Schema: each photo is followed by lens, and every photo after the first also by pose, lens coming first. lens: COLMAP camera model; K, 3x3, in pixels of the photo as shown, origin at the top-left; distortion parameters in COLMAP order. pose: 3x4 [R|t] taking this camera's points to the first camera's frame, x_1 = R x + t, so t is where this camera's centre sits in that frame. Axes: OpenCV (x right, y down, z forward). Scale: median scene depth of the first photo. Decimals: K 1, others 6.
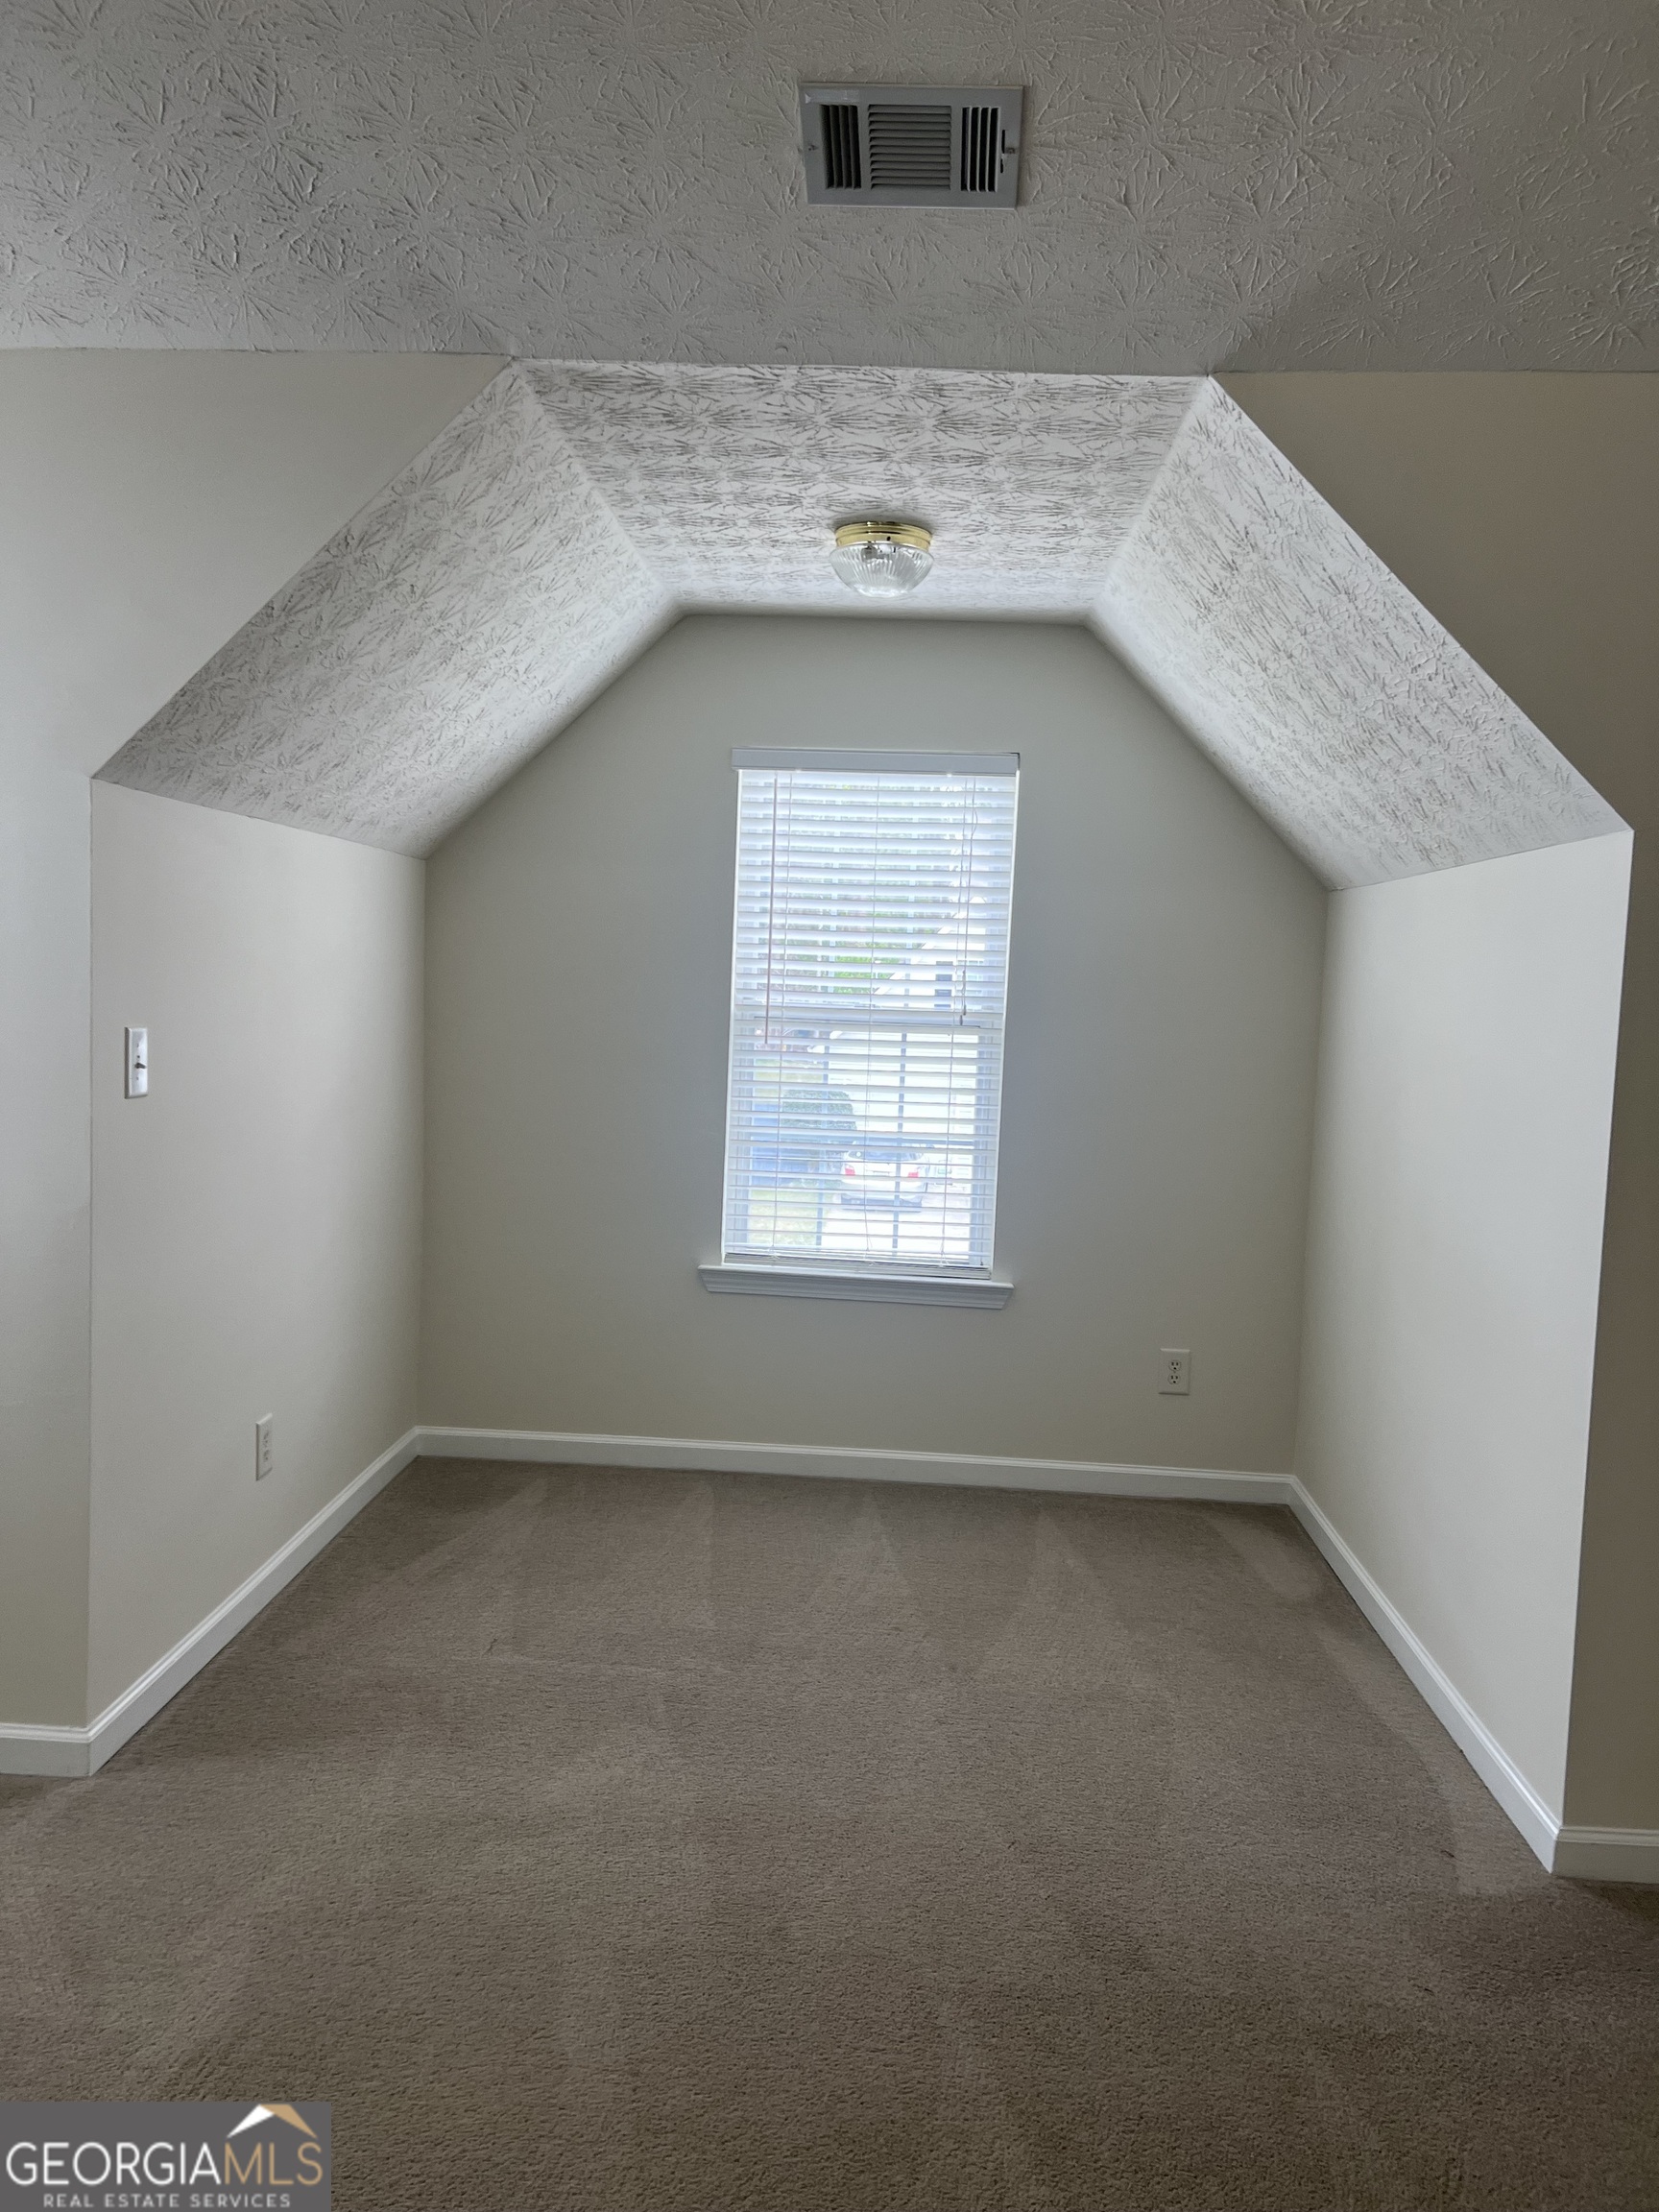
lens RADIAL K [[1652.2, 0, 829.5], [0, 1652.2, 1117.6], [0, 0, 1]] dist [0.065662, -0.083202]
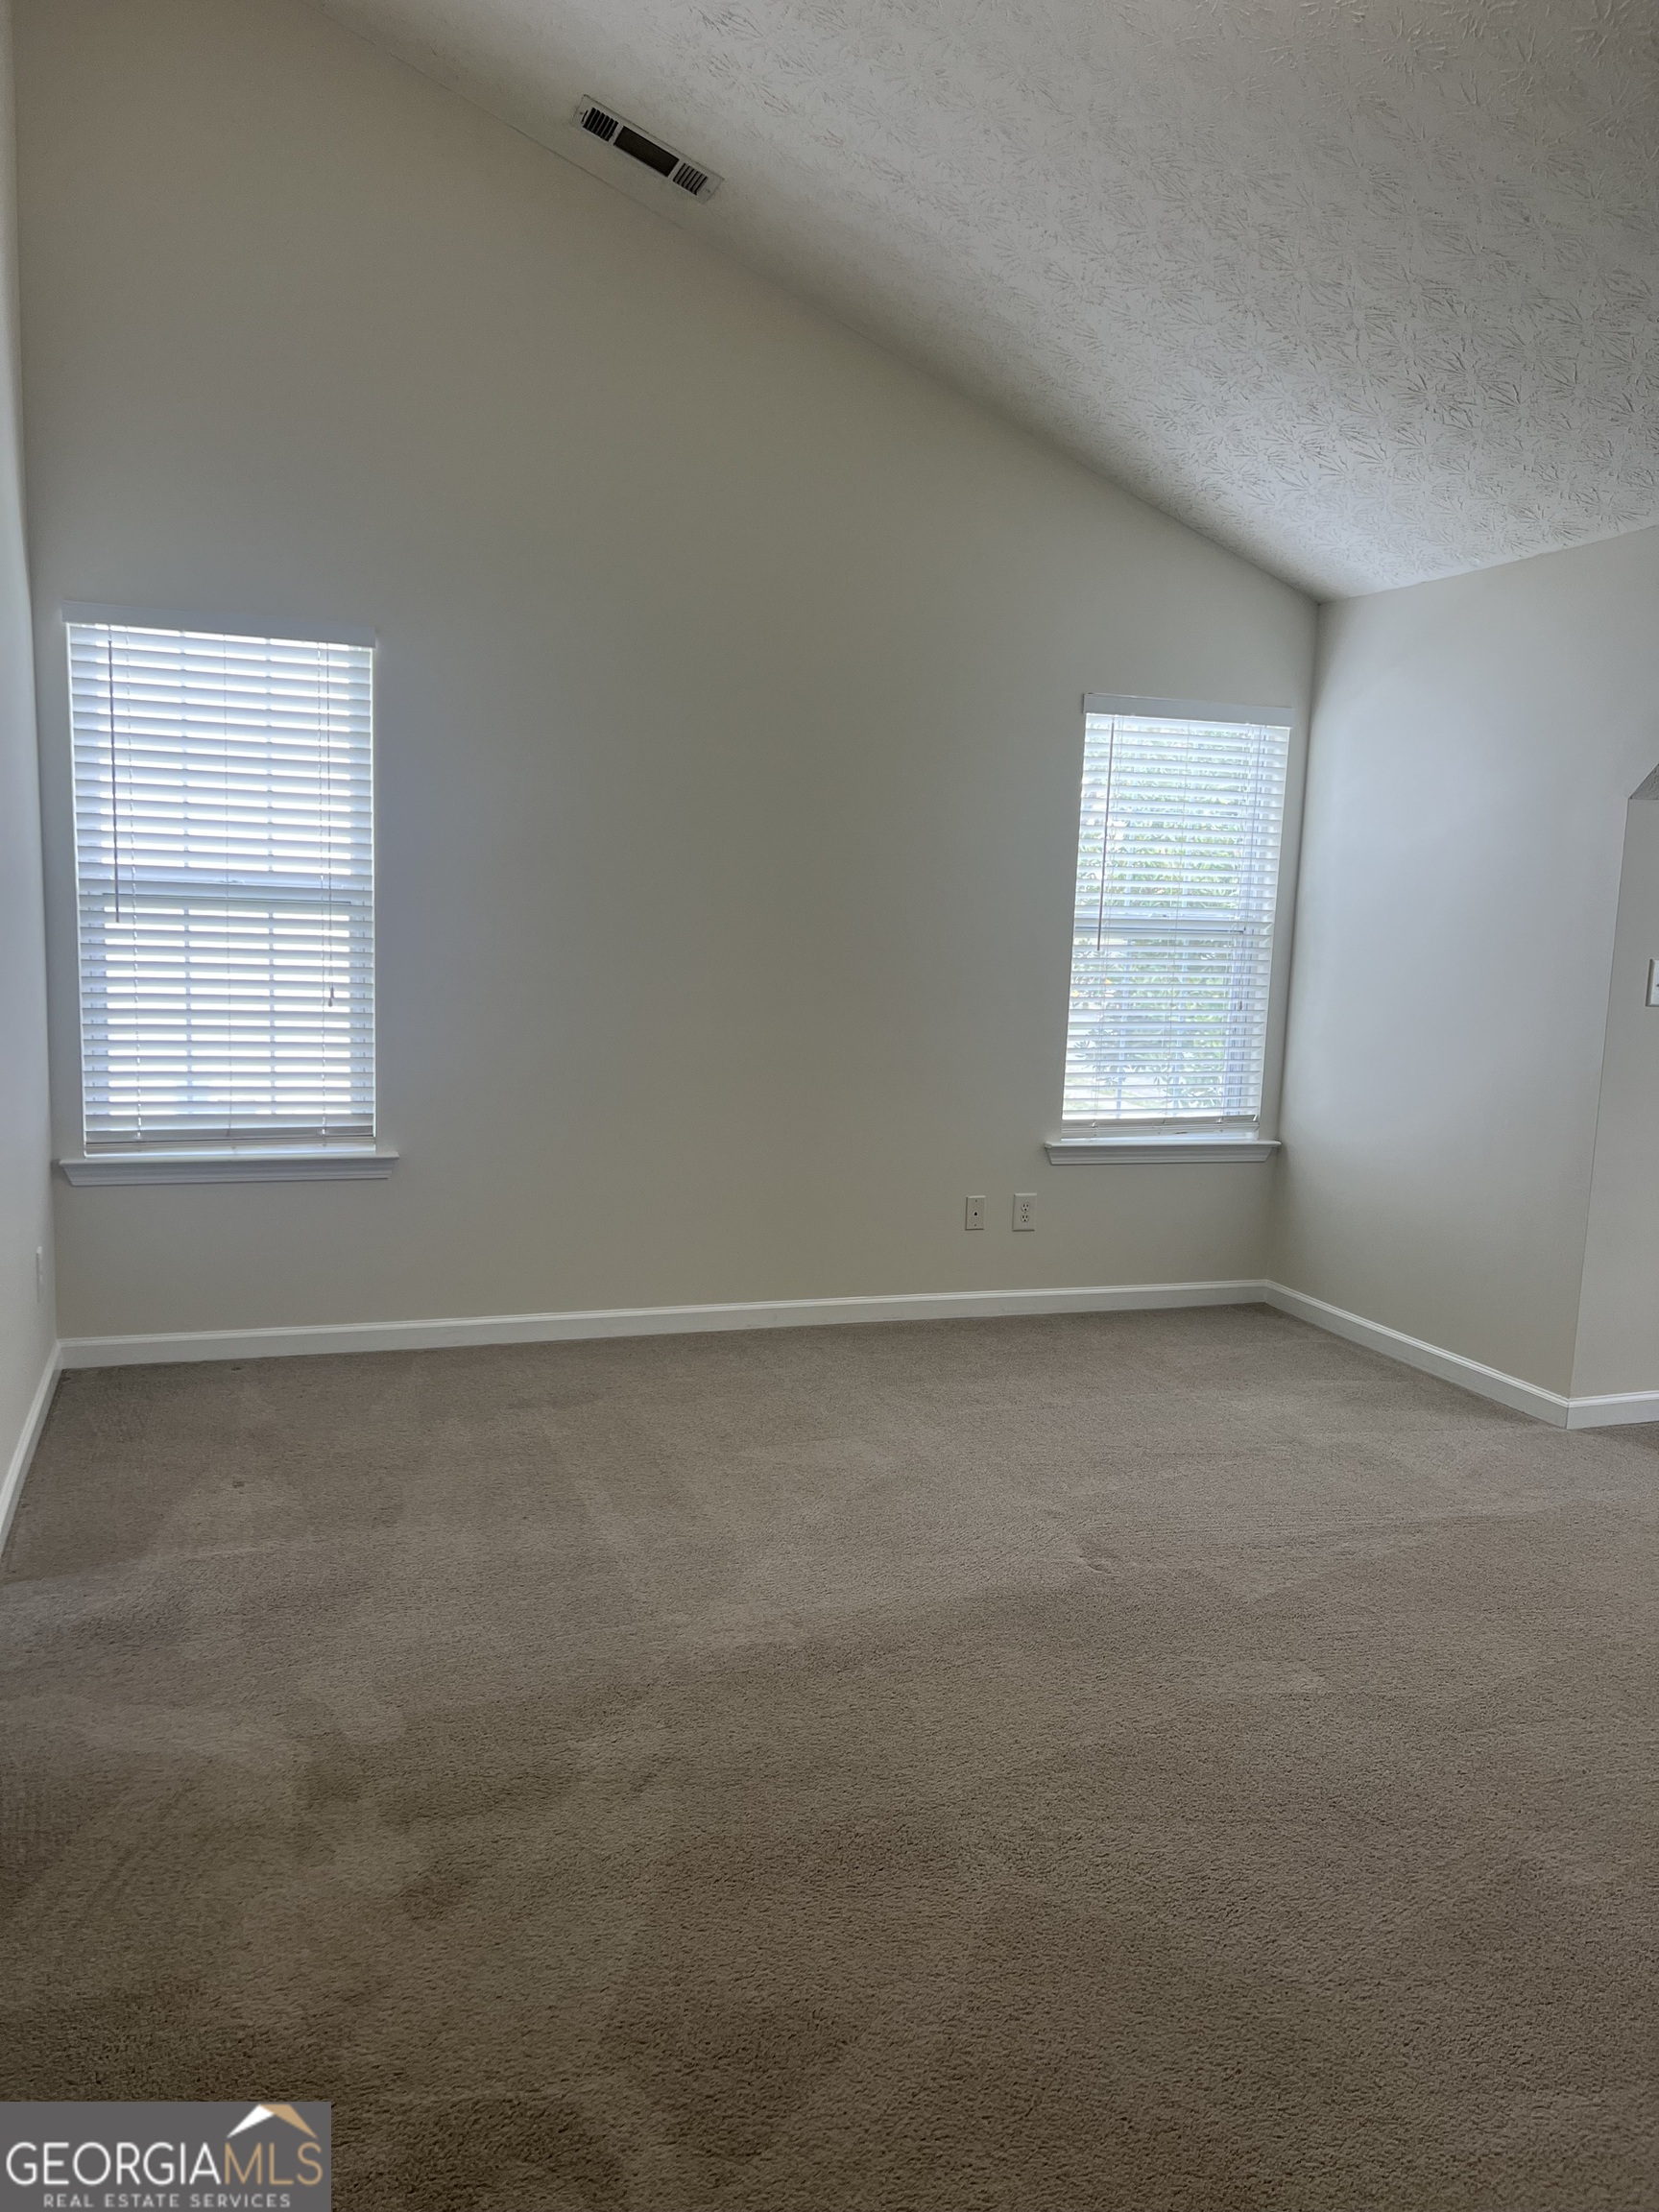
lens RADIAL K [[1646.9, 0, 830.0], [0, 1646.9, 1118.7], [0, 0, 1]] dist [0.057694, -0.056597]
pose [[0.380738, 0.102533, -0.918981, 0.443330], [-0.091463, 0.993136, 0.072913, 0.028981], [0.920148, 0.056291, 0.387503, -0.172446]]
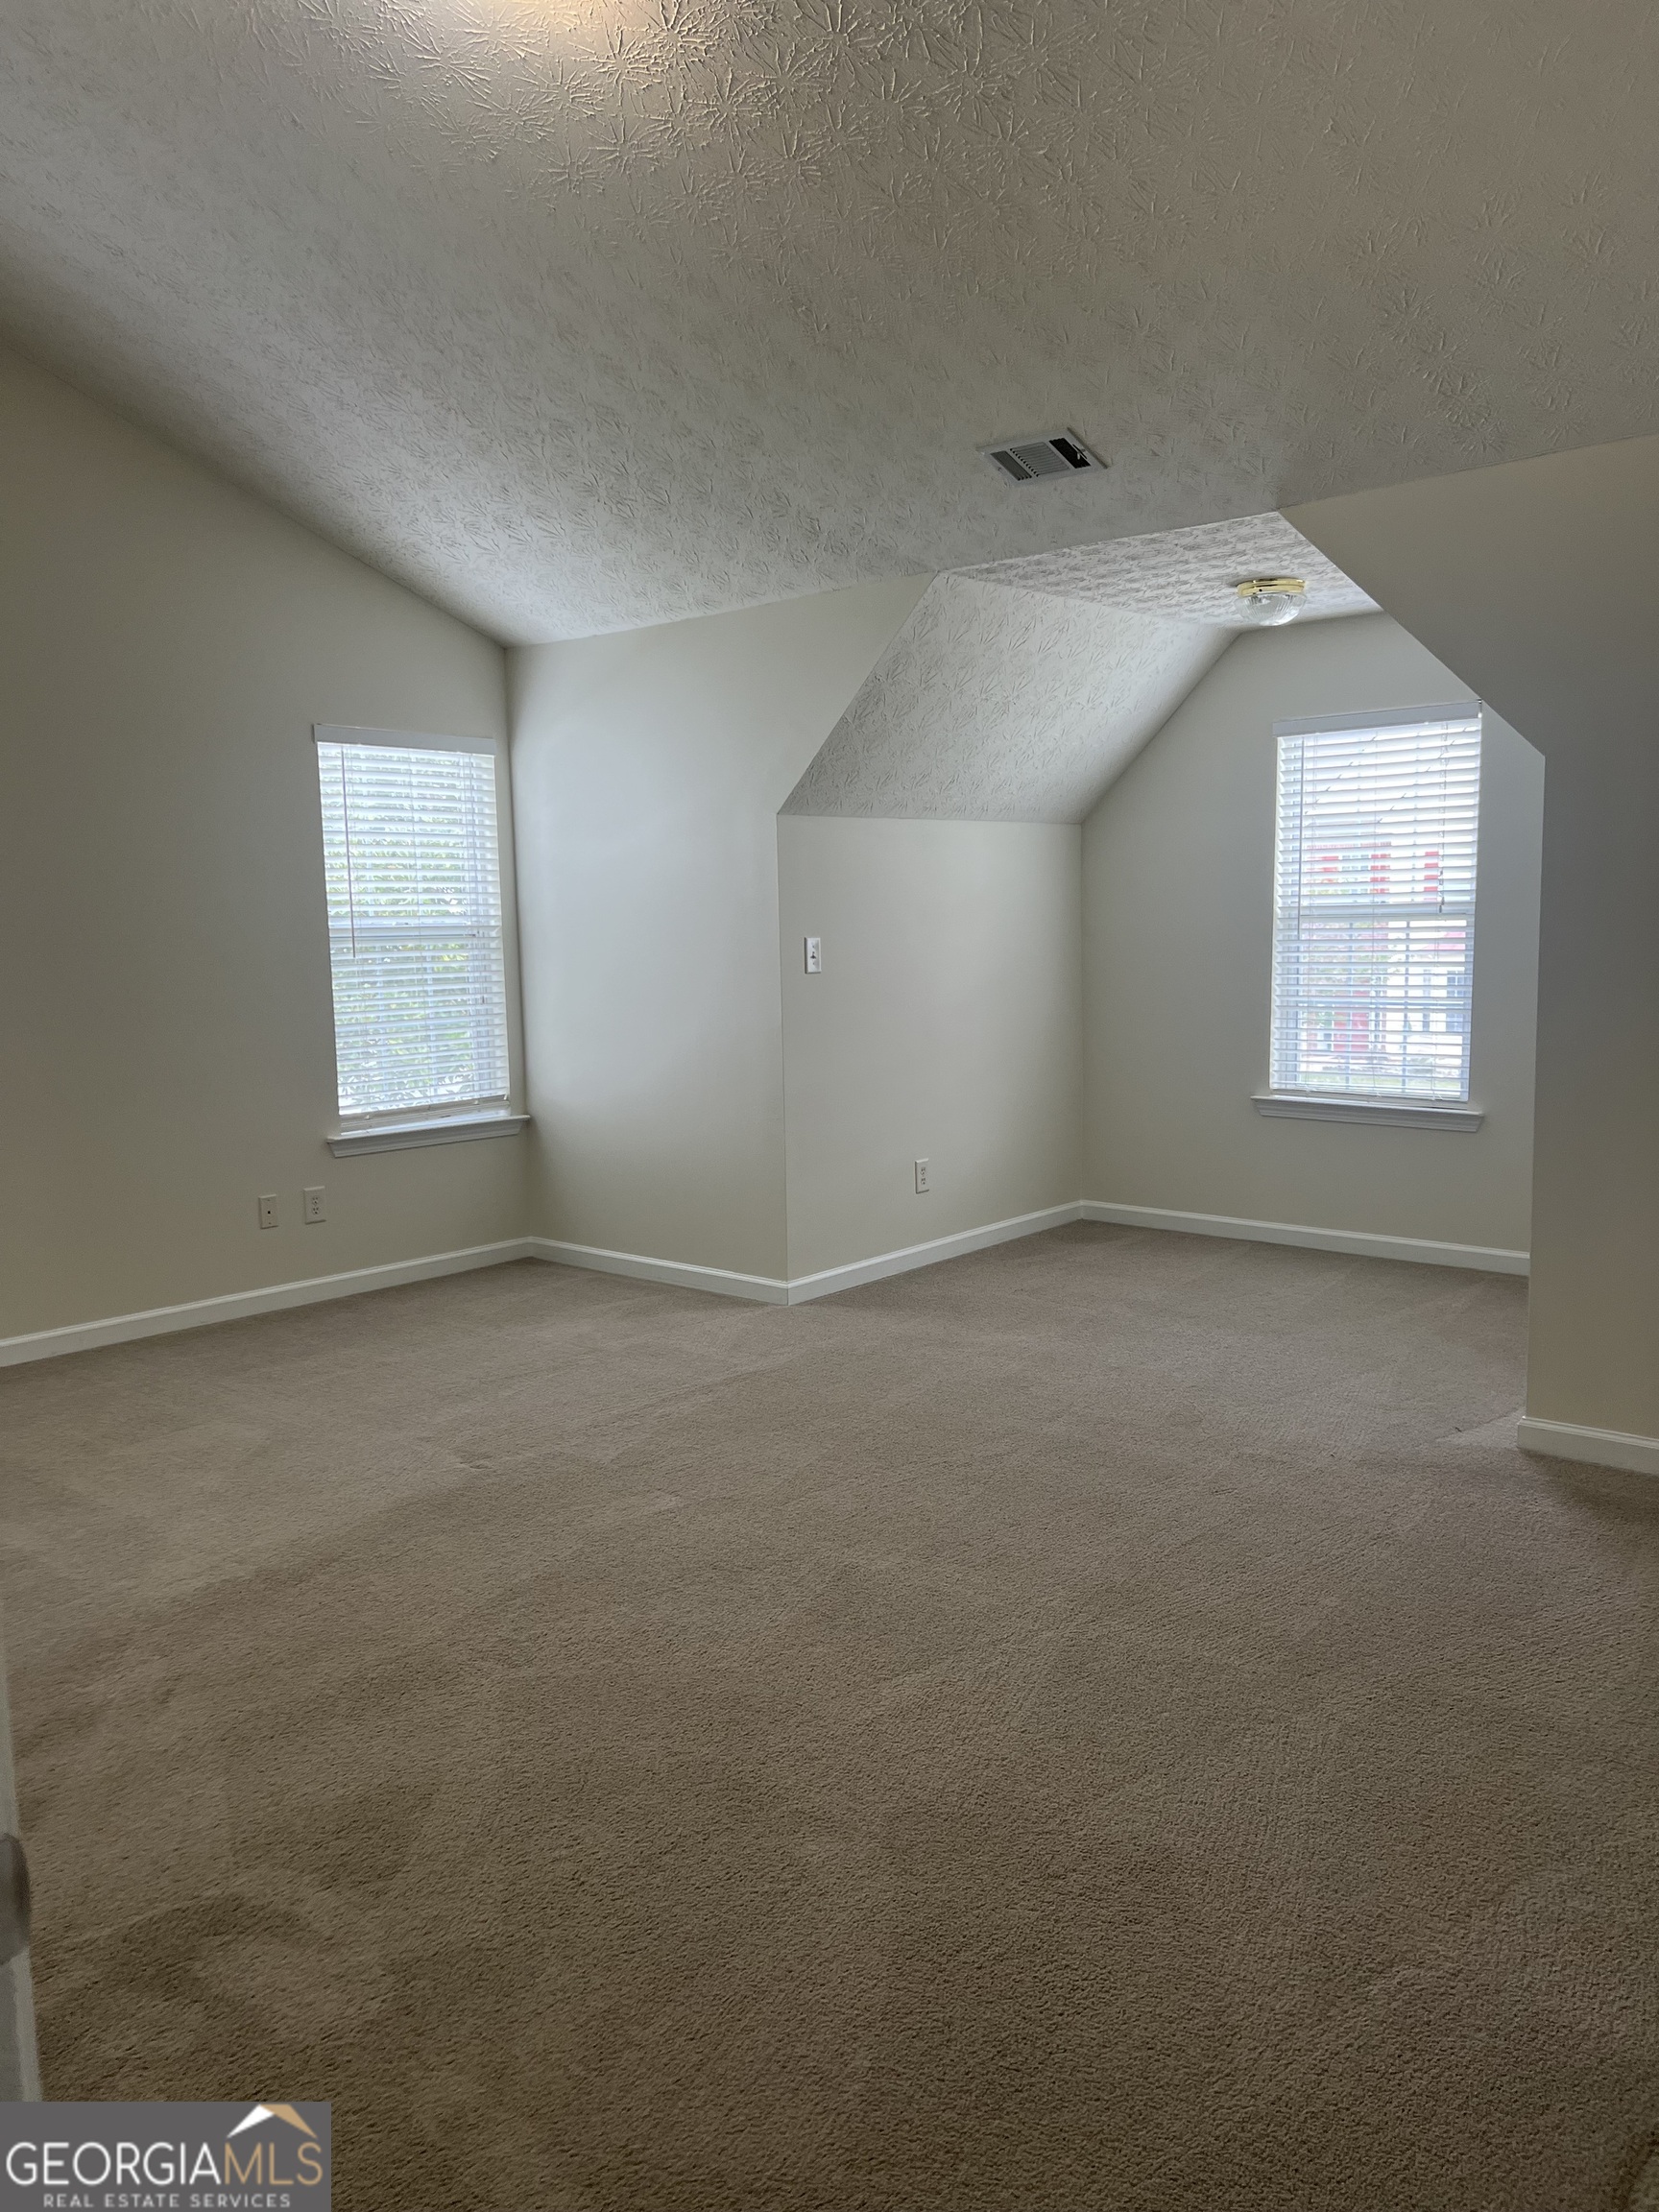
lens RADIAL K [[1652.2, 0, 829.5], [0, 1652.2, 1117.6], [0, 0, 1]] dist [0.065662, -0.083202]
pose [[0.787894, 0.020244, -0.615478, 0.513245], [0.003656, 0.999288, 0.037548, 0.054722], [0.615800, -0.031835, 0.787259, -0.338574]]
